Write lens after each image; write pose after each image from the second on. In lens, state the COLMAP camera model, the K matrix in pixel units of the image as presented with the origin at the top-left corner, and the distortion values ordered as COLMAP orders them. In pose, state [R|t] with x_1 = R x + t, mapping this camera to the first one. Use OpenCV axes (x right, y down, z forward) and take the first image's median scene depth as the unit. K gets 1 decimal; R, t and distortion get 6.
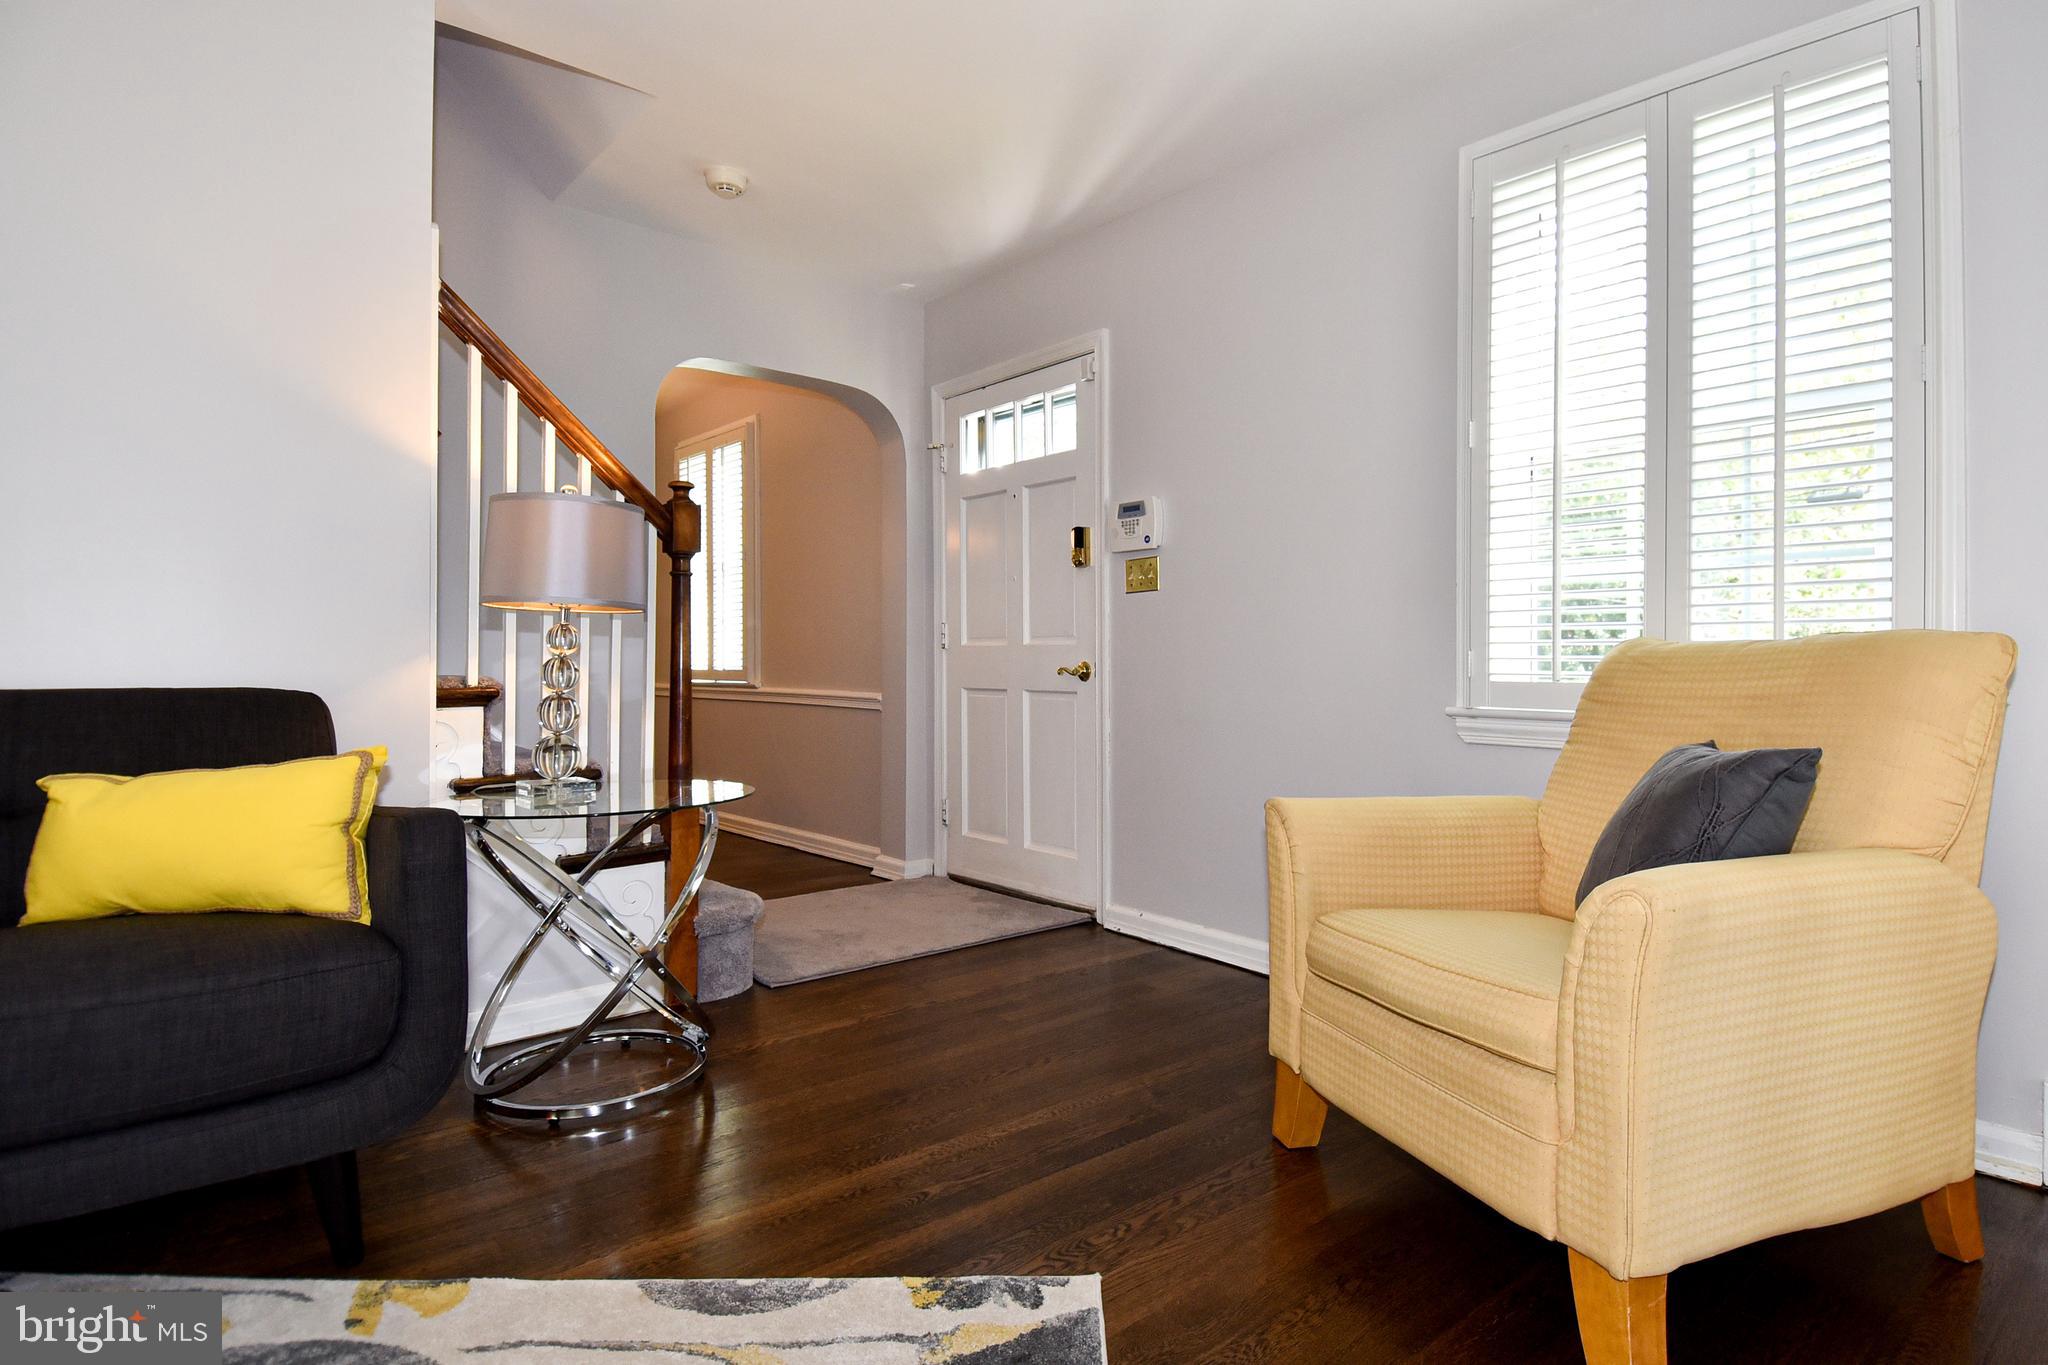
lens RADIAL K [[1112.2, 0, 1024.0], [0, 1112.2, 682.5], [0, 0, 1]] dist [0.050264, -0.048719]
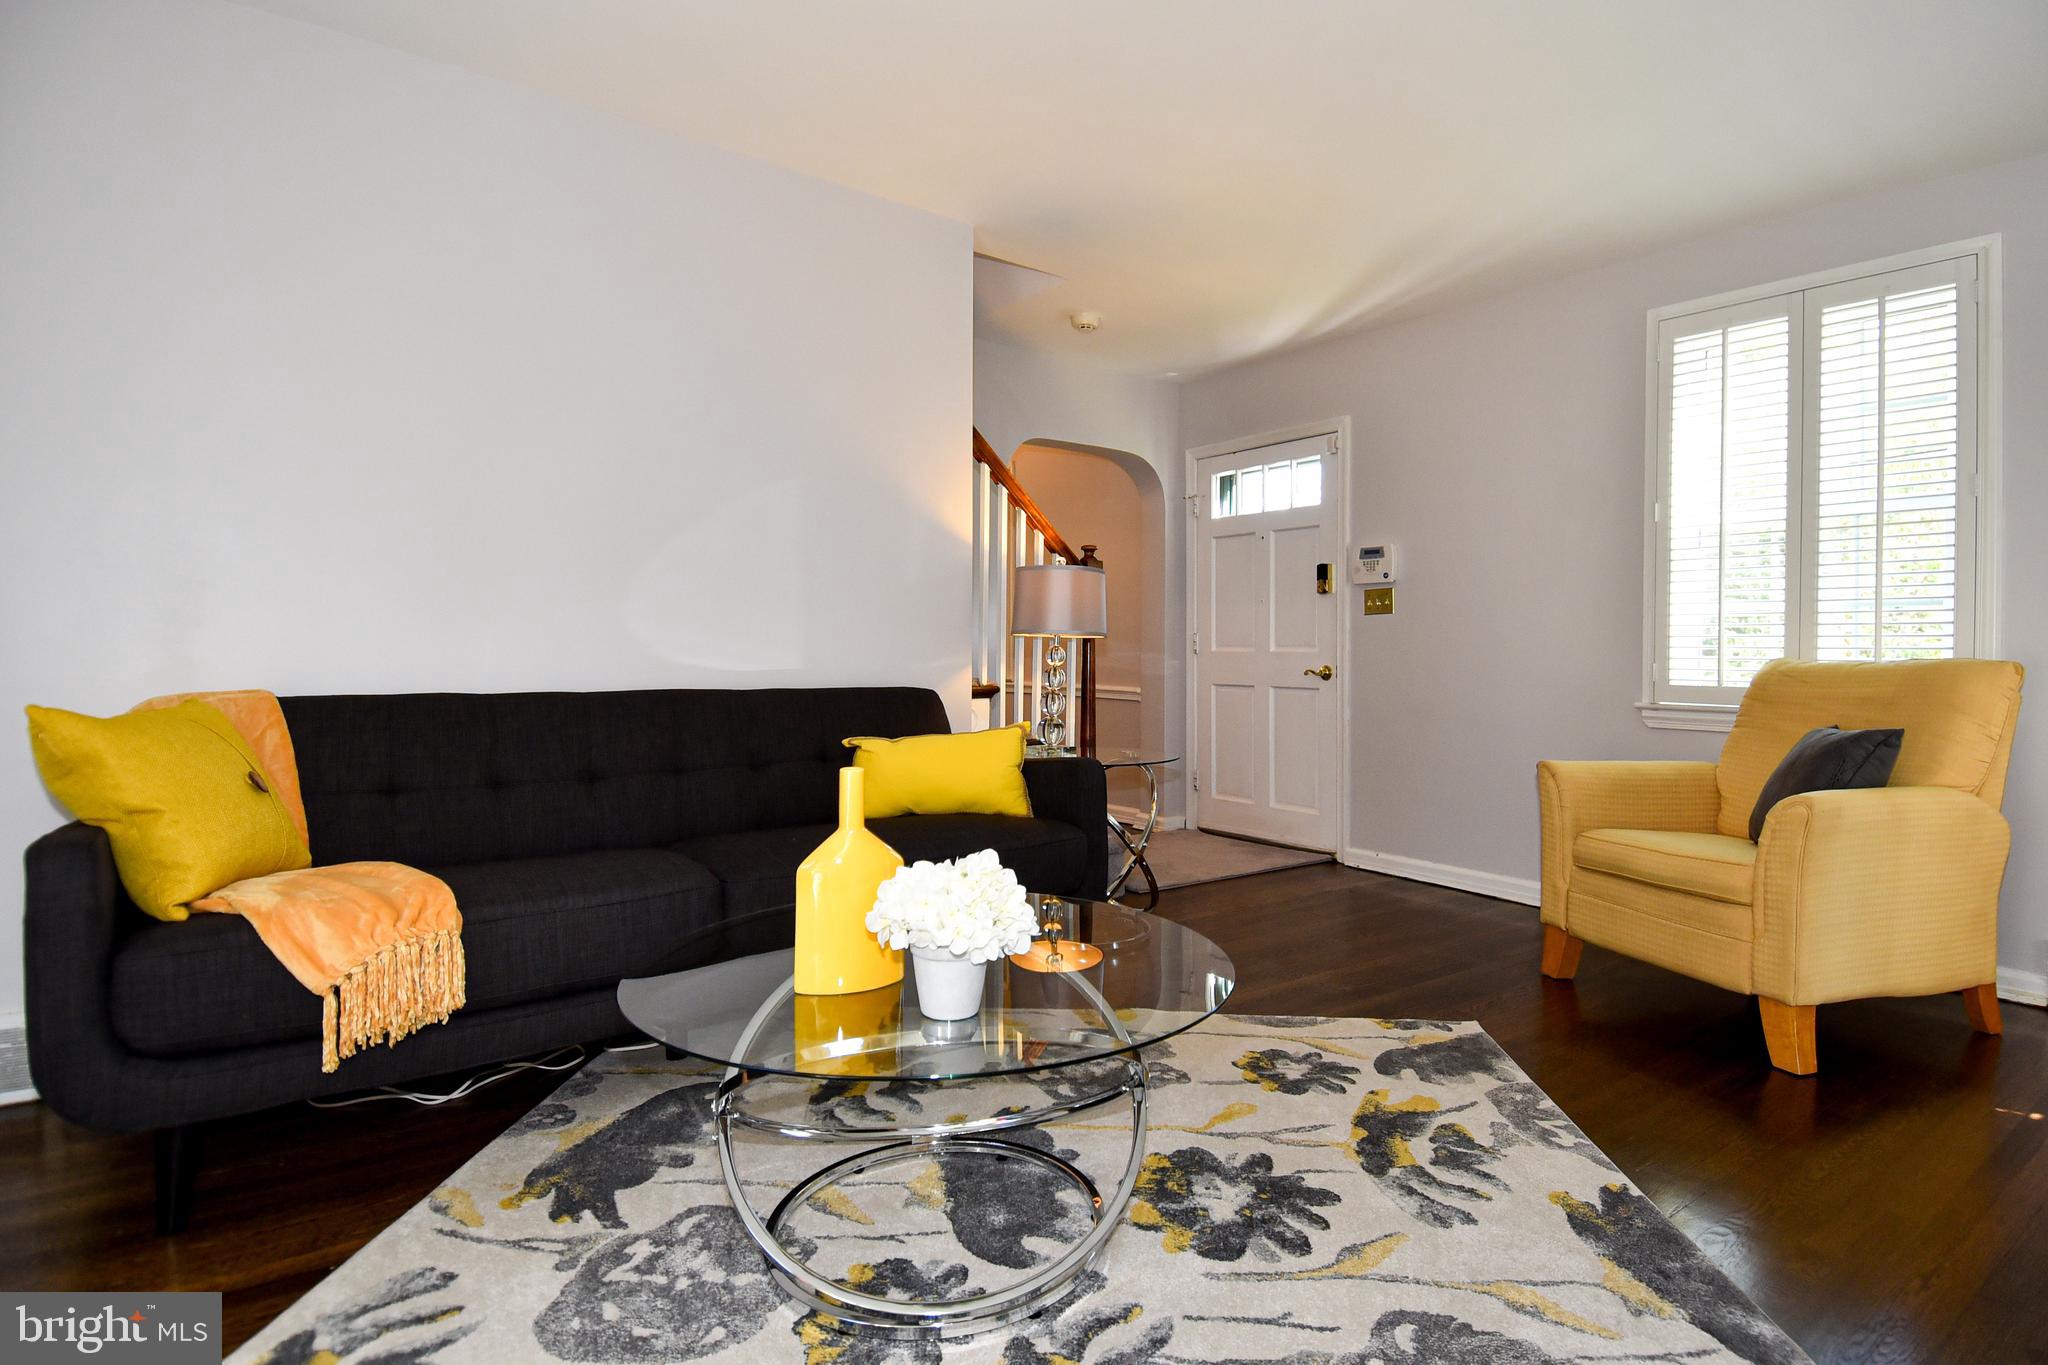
lens RADIAL K [[1081.3, 0, 1045.4], [0, 1081.3, 679.1], [0, 0, 1]] dist [0.070291, -0.059800]
pose [[0.998594, 0.003649, -0.052886, -0.347539], [-0.003240, 0.999964, 0.007823, -0.018599], [0.052913, -0.007641, 0.998570, -0.509001]]
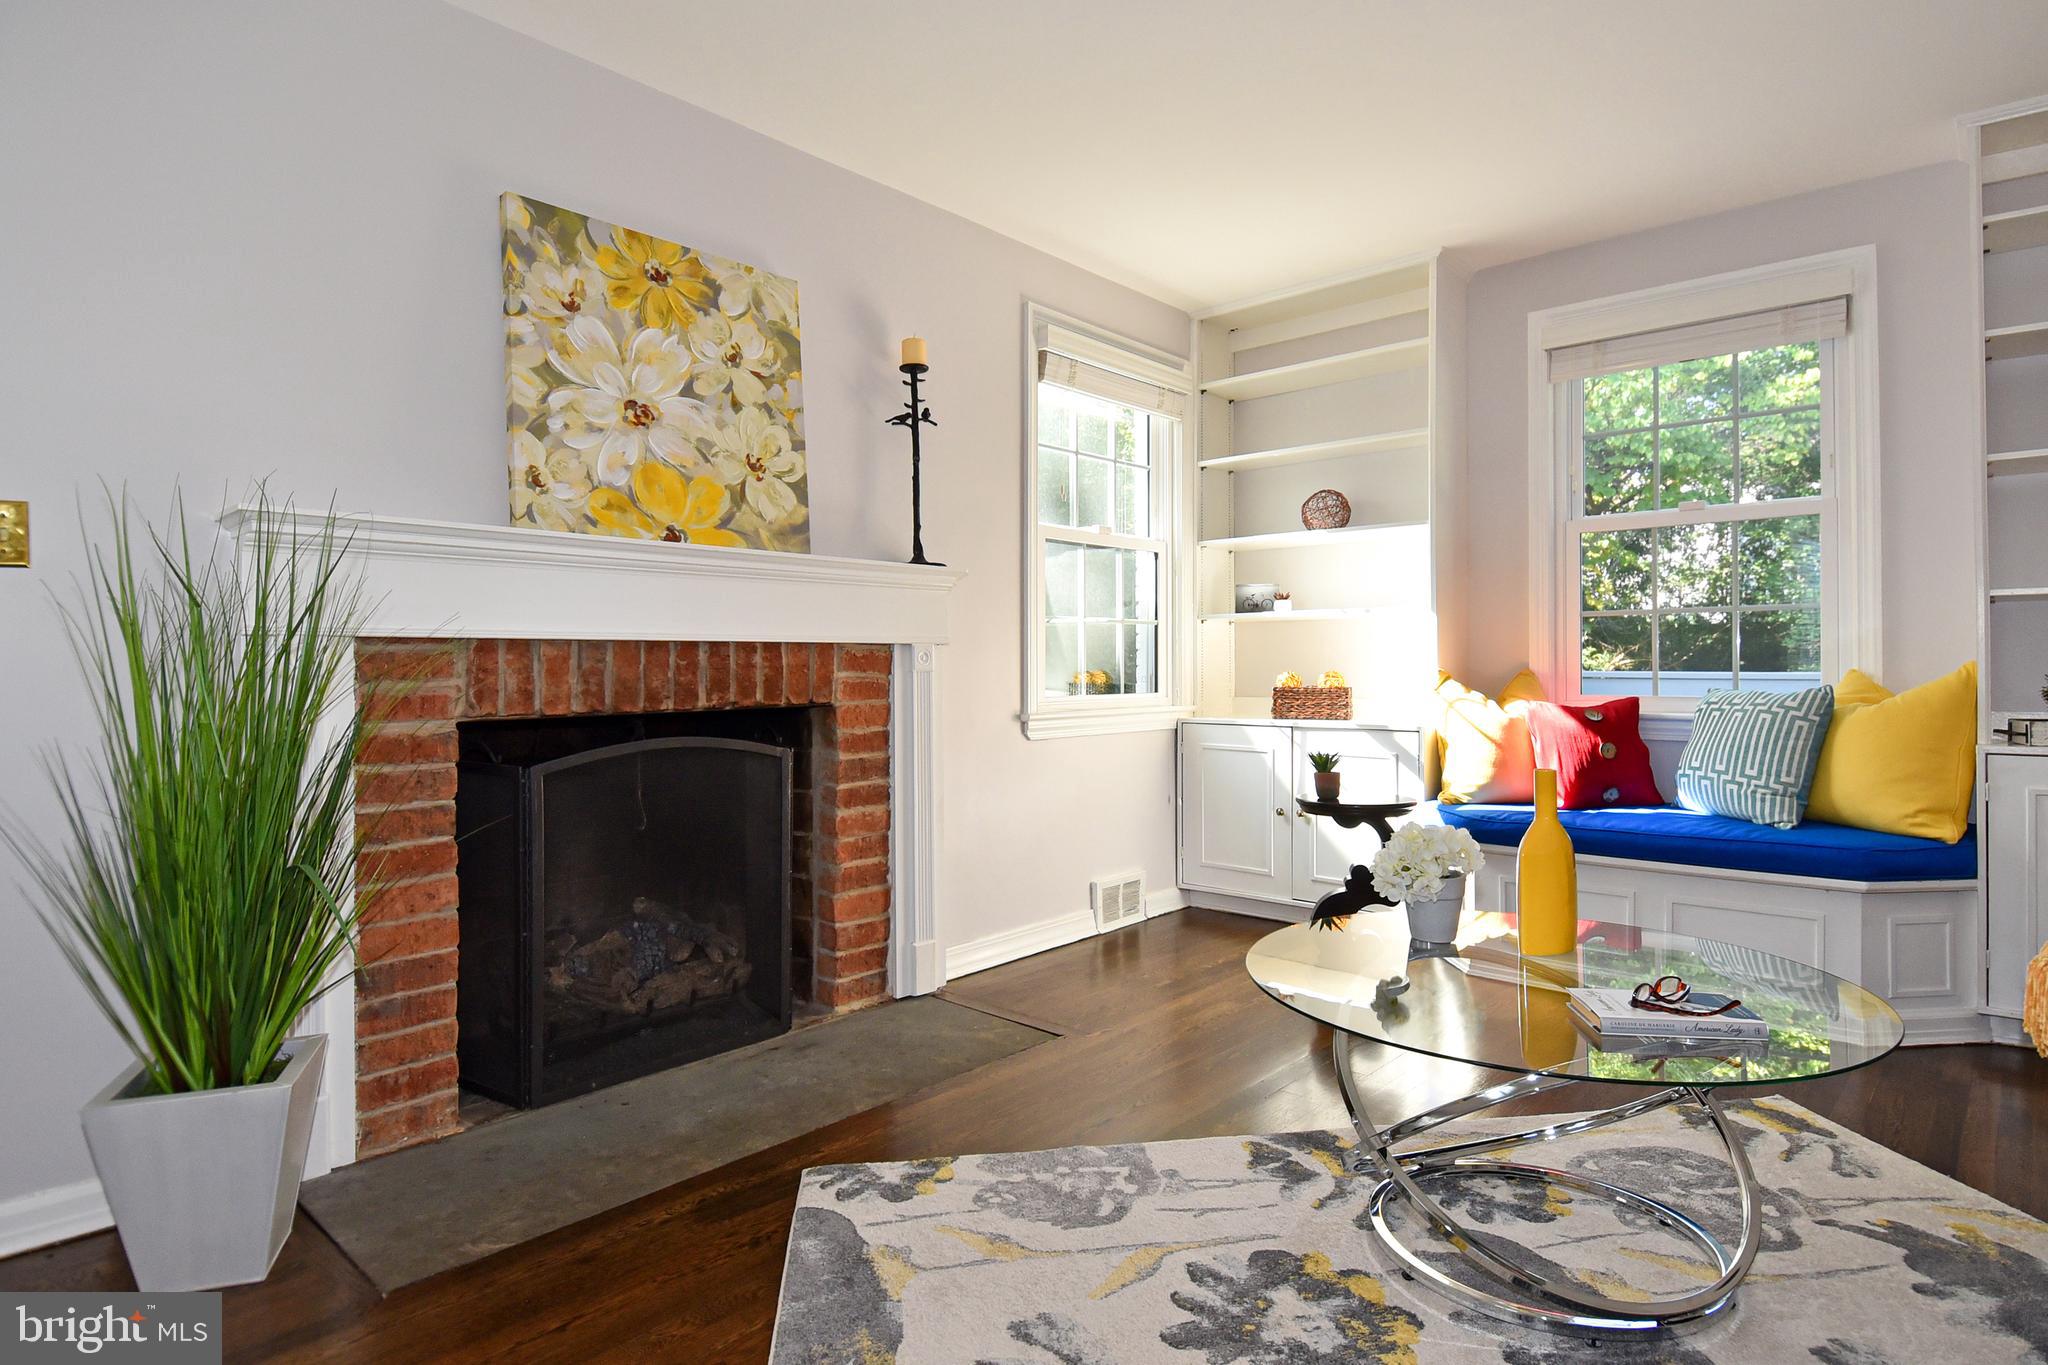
lens RADIAL K [[1081.3, 0, 1045.4], [0, 1081.3, 679.1], [0, 0, 1]] dist [0.070291, -0.059800]
pose [[-0.990085, -0.000673, -0.140467, -0.029070], [-0.005486, 0.999411, 0.033881, -0.048807], [0.140361, 0.034316, -0.989506, 0.854197]]
